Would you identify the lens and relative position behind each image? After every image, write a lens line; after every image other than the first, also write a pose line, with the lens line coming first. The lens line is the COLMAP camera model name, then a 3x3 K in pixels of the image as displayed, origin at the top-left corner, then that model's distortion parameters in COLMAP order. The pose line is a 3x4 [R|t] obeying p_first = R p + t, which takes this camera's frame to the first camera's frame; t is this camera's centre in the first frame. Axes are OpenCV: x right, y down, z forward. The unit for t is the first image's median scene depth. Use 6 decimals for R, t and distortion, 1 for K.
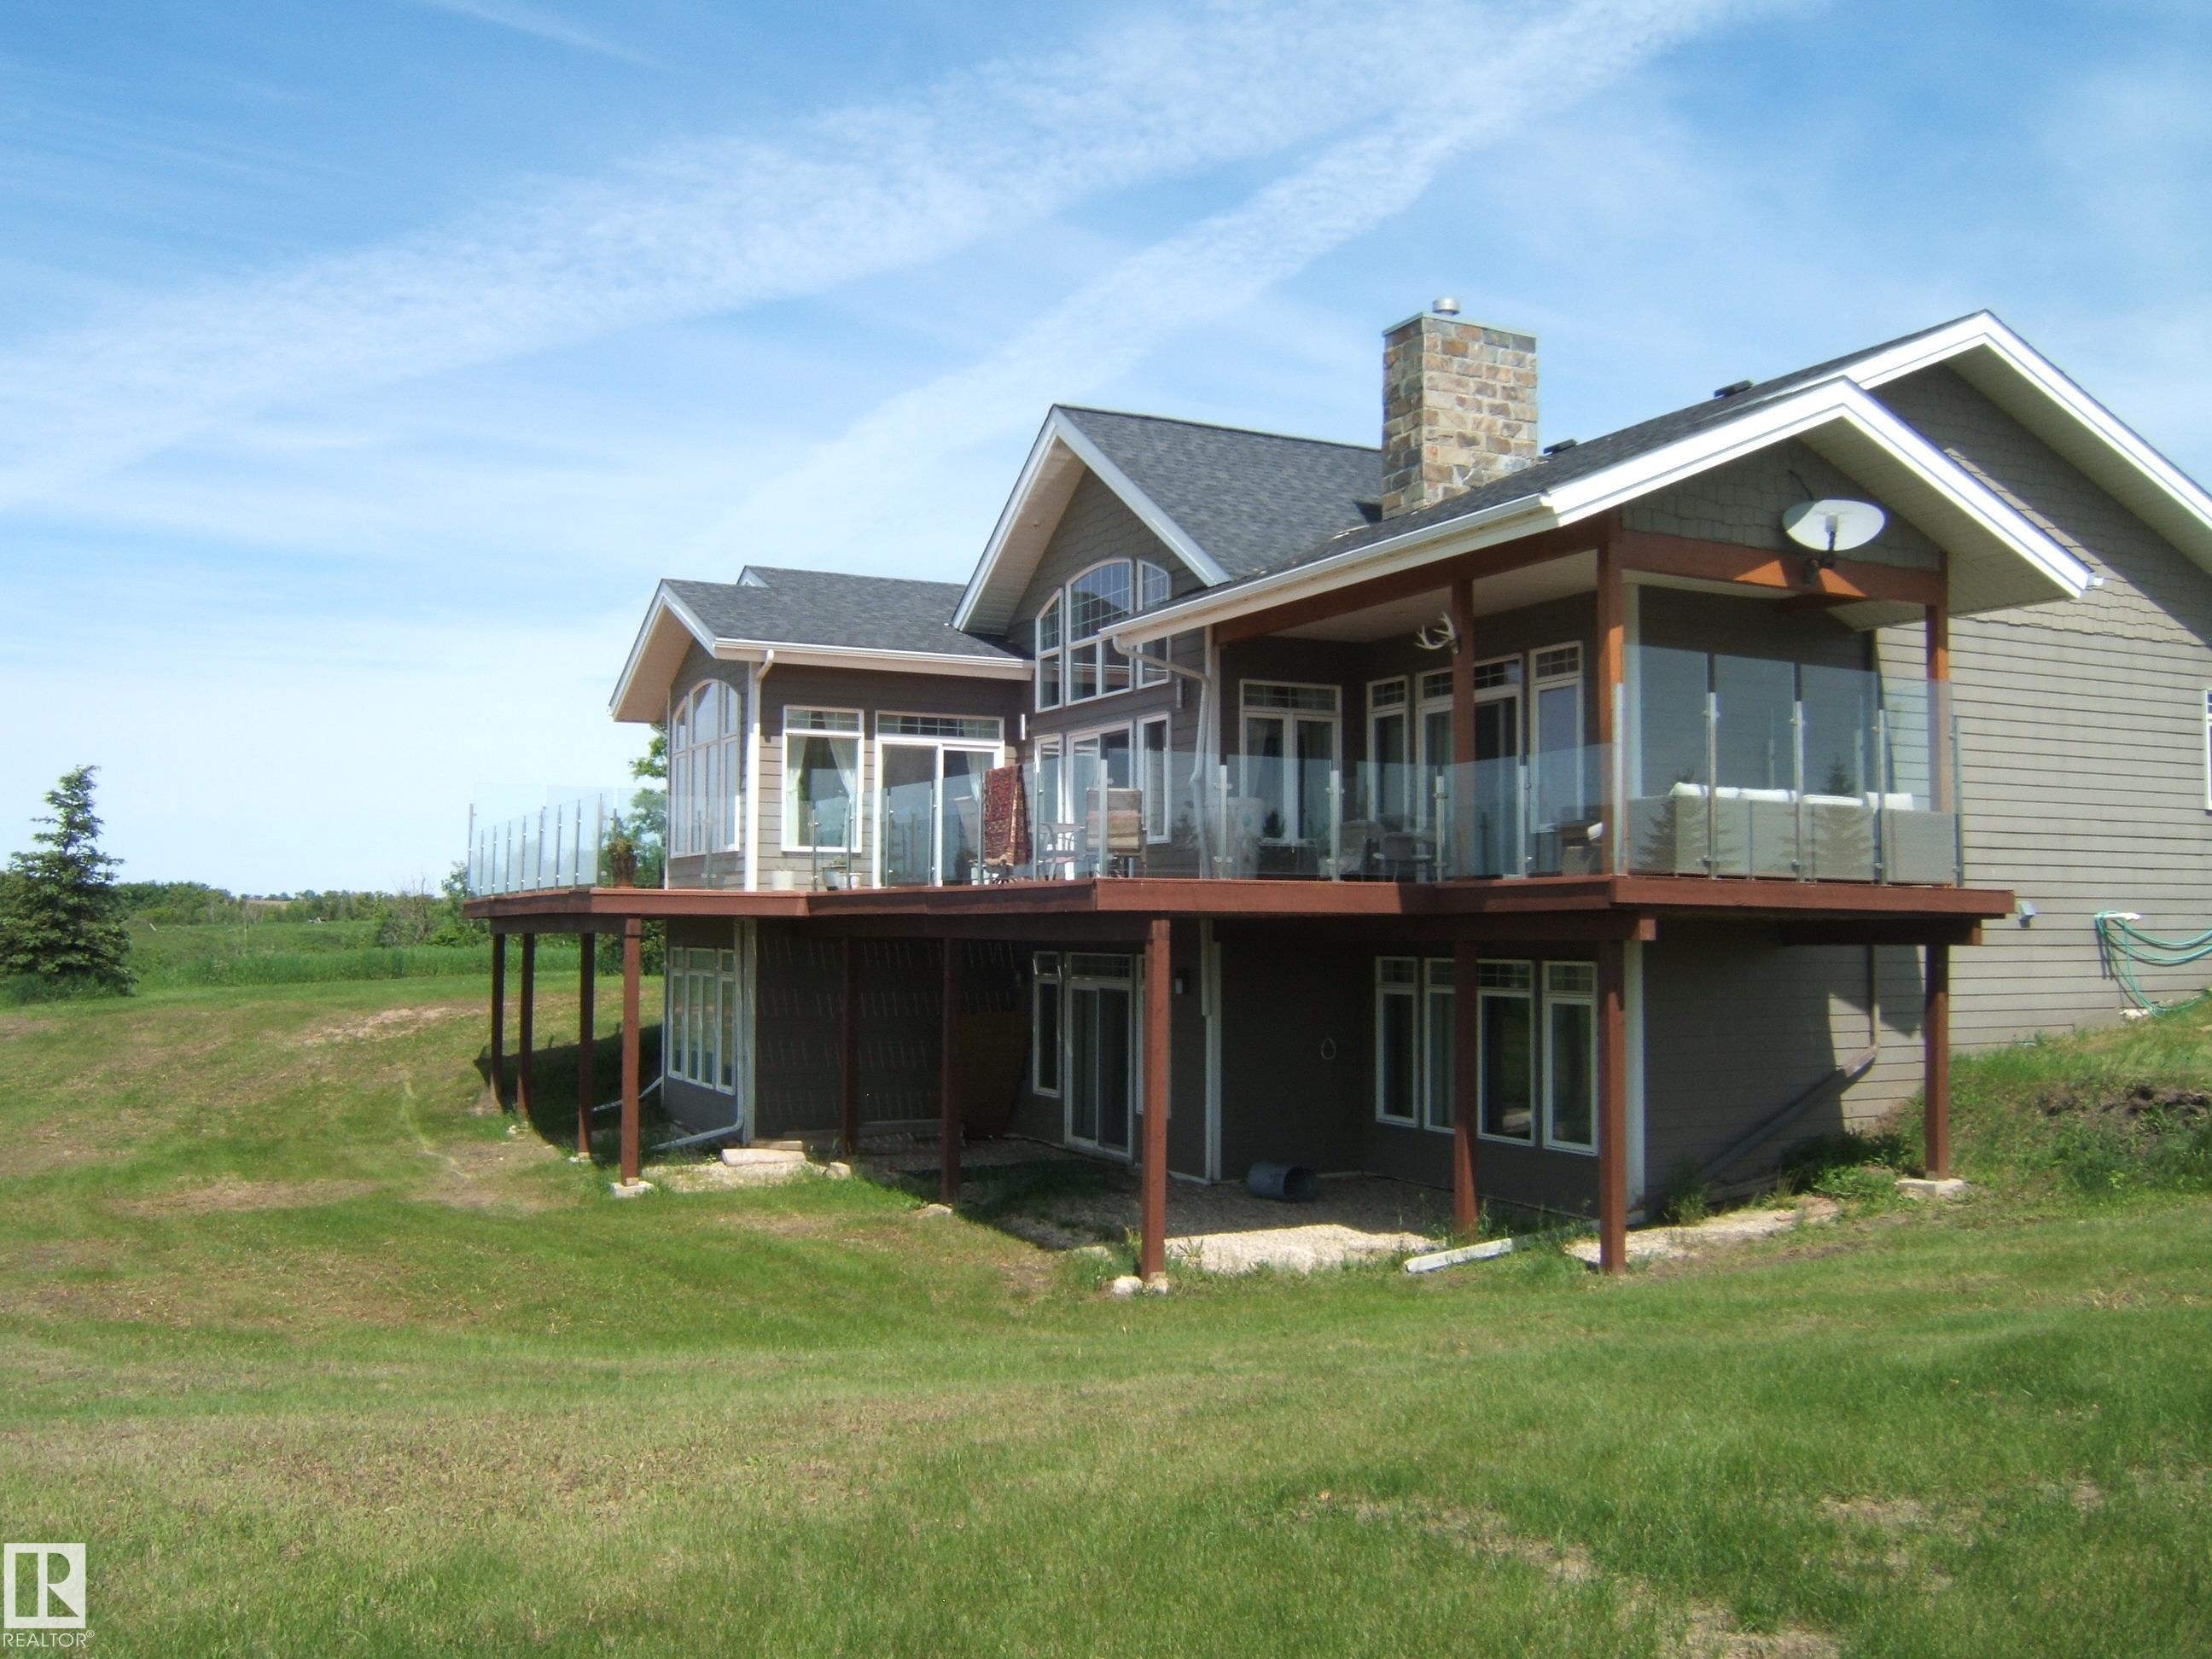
lens RADIAL K [[1778.9, 0, 1106.0], [0, 1778.9, 829.5], [0, 0, 1]] dist [-0.060596, -0.003514]
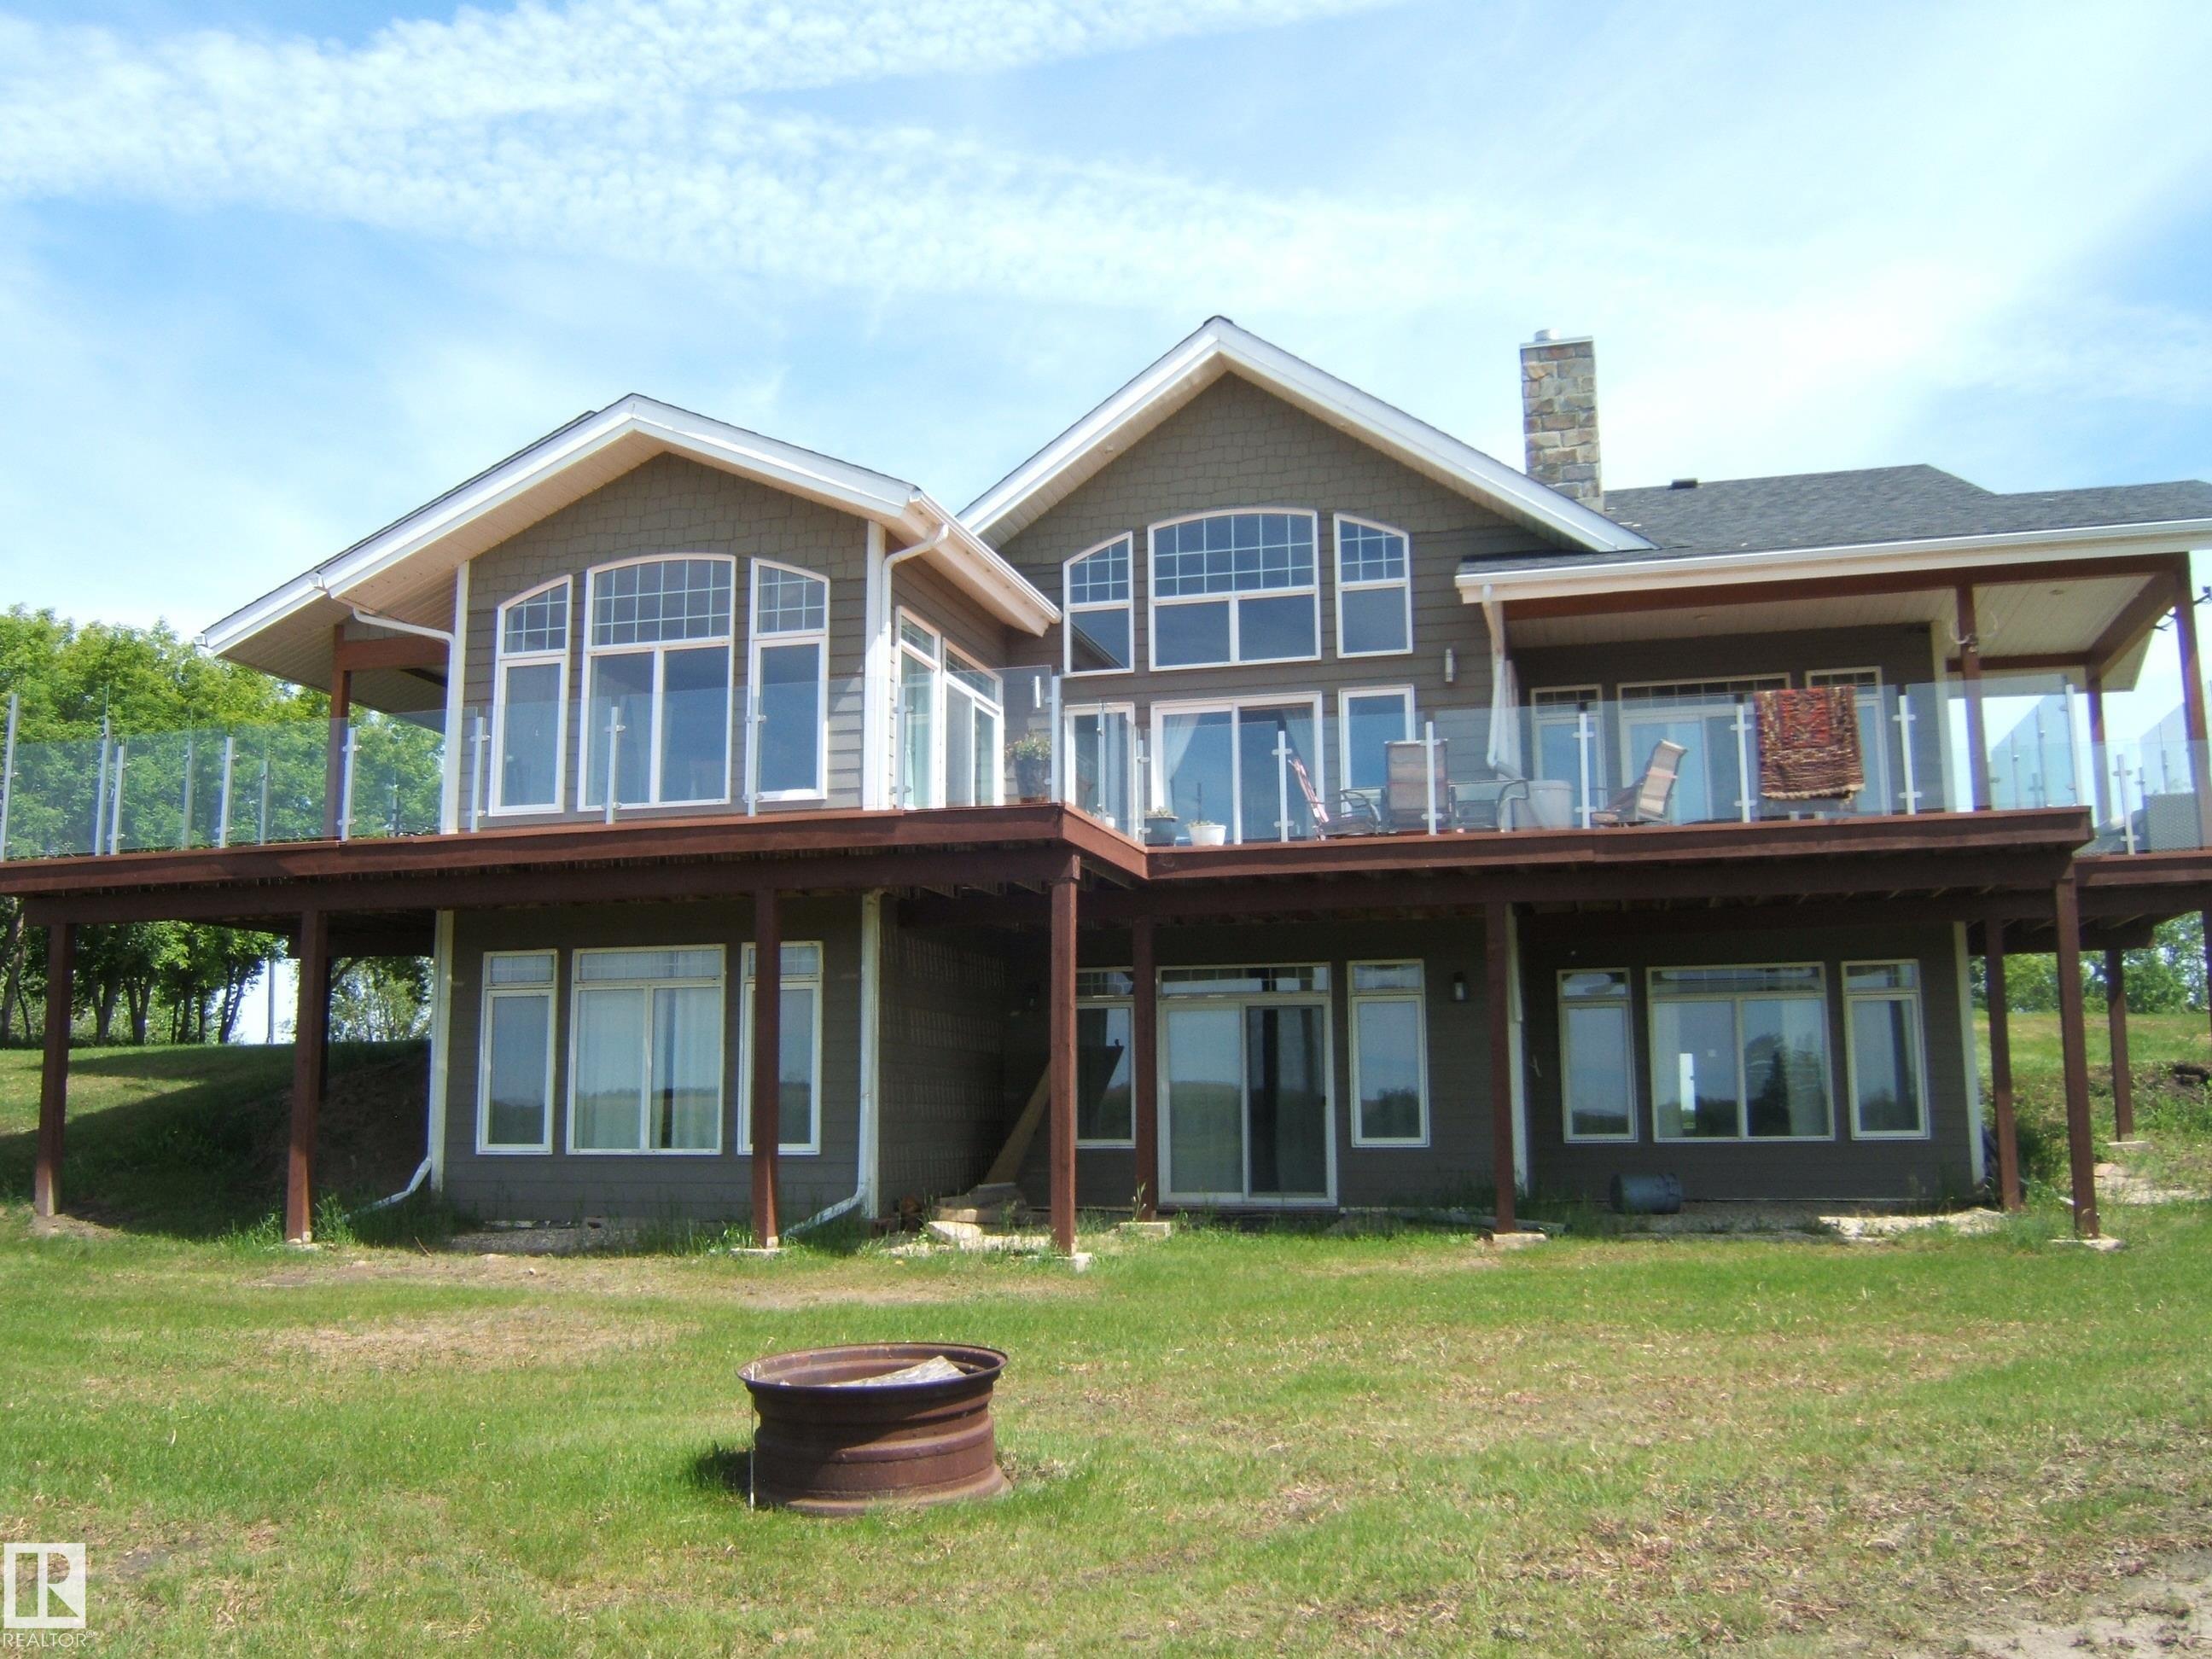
lens RADIAL K [[1778.9, 0, 1106.0], [0, 1778.9, 829.5], [0, 0, 1]] dist [-0.060596, -0.003514]
pose [[0.697357, 0.098348, 0.709944, -0.690169], [-0.029306, 0.993625, -0.108861, 0.106707], [-0.716124, 0.055109, 0.695794, 0.488057]]
